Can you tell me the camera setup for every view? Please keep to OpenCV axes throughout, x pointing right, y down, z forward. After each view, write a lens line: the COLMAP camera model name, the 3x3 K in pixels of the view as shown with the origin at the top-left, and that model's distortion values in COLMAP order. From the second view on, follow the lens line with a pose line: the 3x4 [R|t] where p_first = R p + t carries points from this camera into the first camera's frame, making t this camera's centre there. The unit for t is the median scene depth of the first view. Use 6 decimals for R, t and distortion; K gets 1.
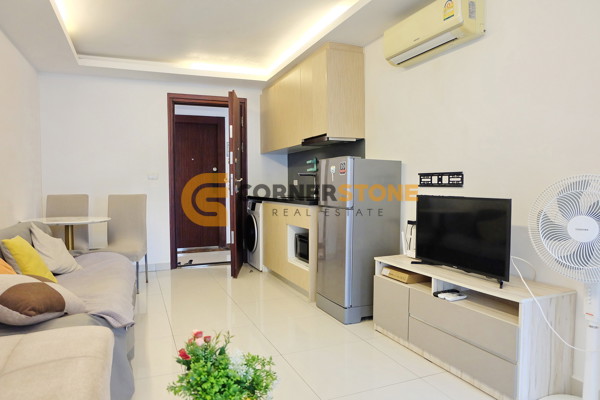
lens RADIAL K [[413.0, 0, 300.0], [0, 413.0, 200.0], [0, 0, 1]] dist [-0.066310, 0.092193]
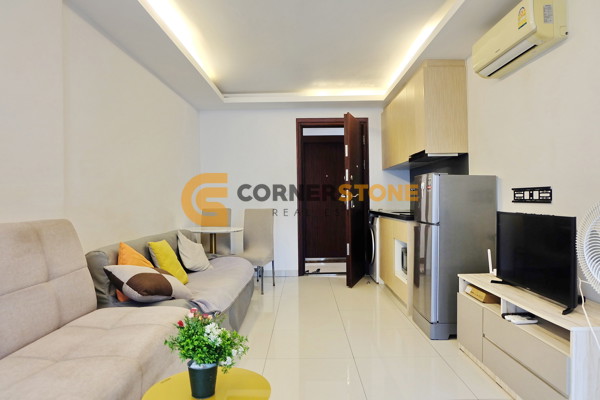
lens RADIAL K [[413.0, 0, 300.0], [0, 413.0, 200.0], [0, 0, 1]] dist [-0.066310, 0.092193]
pose [[0.922551, -0.002474, -0.385868, 0.177231], [-0.010223, 0.999472, -0.030850, -0.003585], [0.385741, 0.032405, 0.922038, -0.048255]]
